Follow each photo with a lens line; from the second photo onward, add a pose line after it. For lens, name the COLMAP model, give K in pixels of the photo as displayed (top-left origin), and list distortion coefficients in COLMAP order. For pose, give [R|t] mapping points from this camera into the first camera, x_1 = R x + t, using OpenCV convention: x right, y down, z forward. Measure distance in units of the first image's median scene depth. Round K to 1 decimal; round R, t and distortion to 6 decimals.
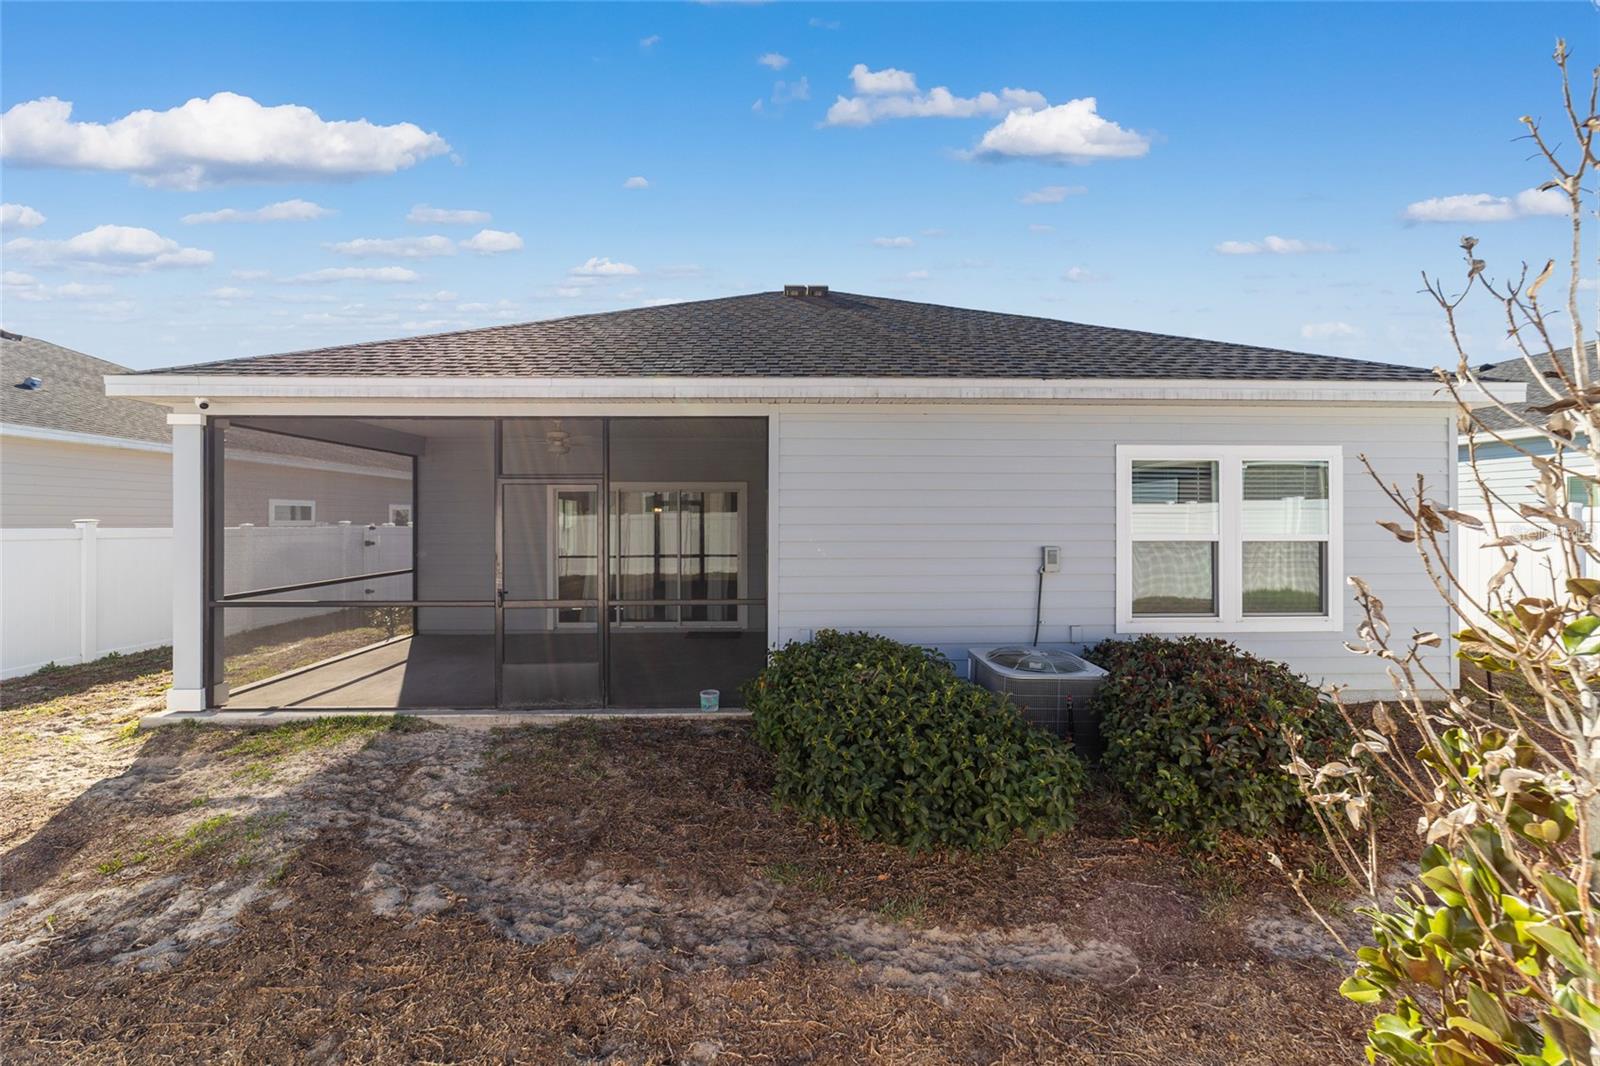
lens RADIAL K [[614.1, 0, 798.2], [0, 614.1, 528.9], [0, 0, 1]] dist [-0.020377, 0.008808]
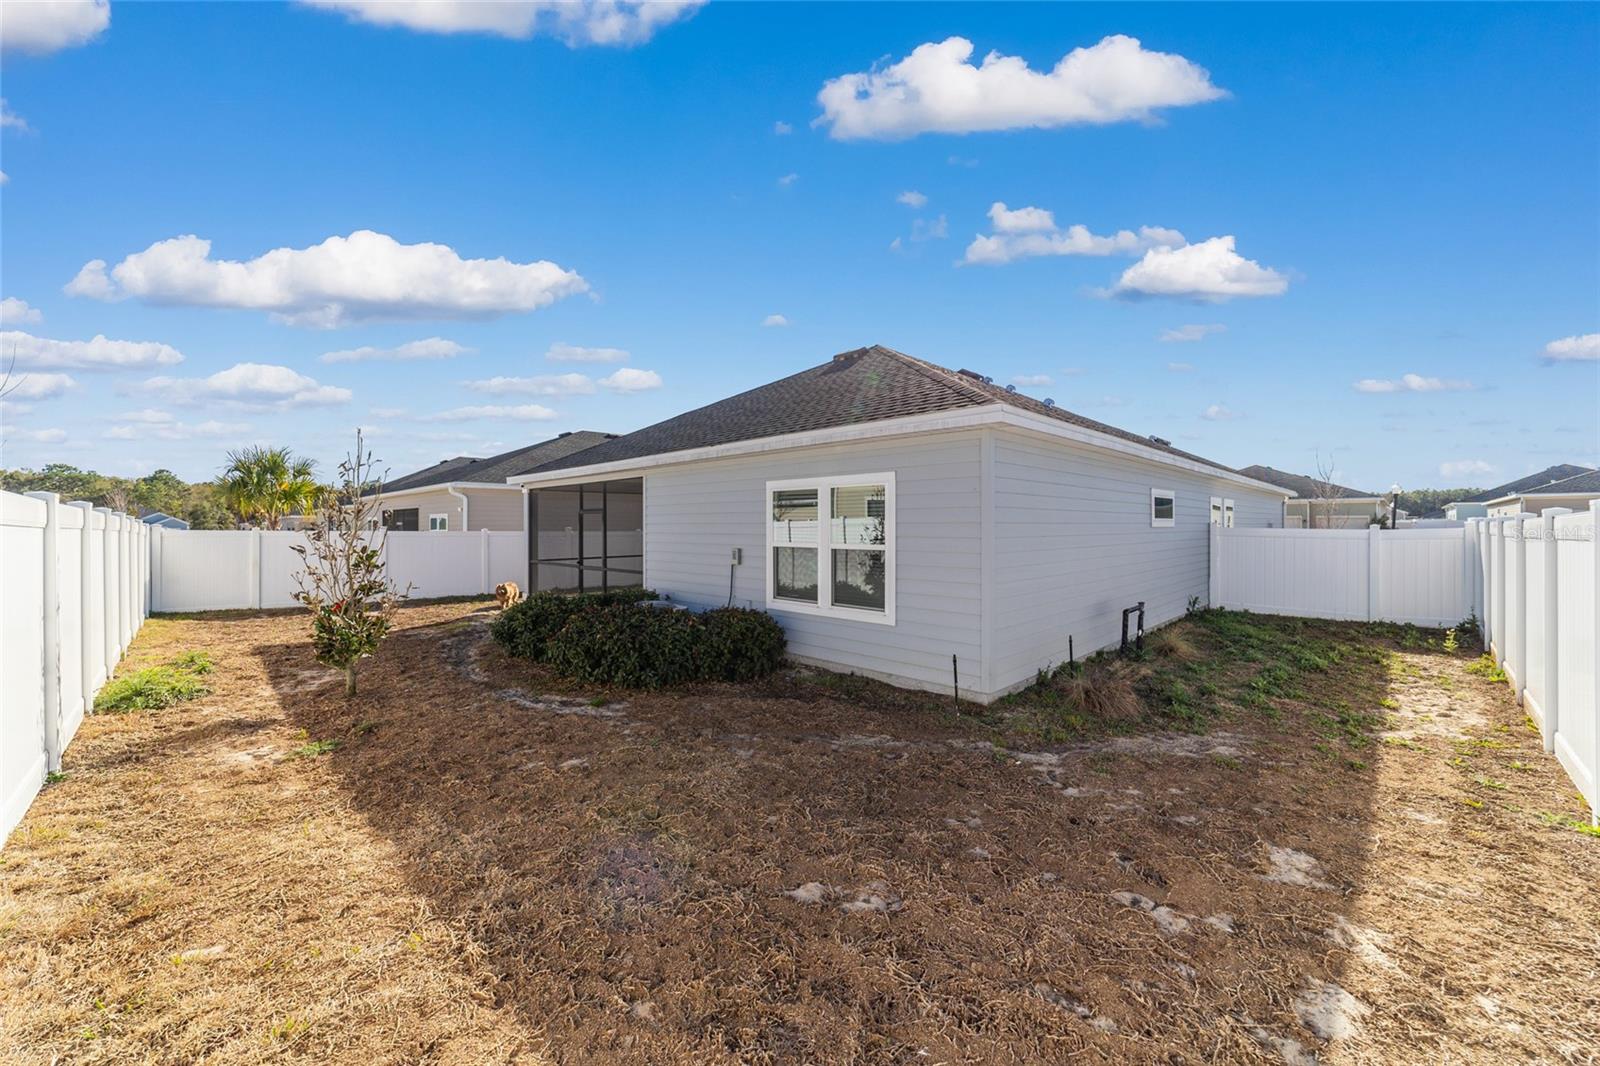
lens RADIAL K [[614.1, 0, 798.2], [0, 614.1, 528.9], [0, 0, 1]] dist [-0.020377, 0.008808]
pose [[0.698195, 0.002582, -0.715903, 1.649497], [-0.019869, 0.999678, -0.015772, 0.001846], [0.715632, 0.025237, 0.698022, 0.008339]]
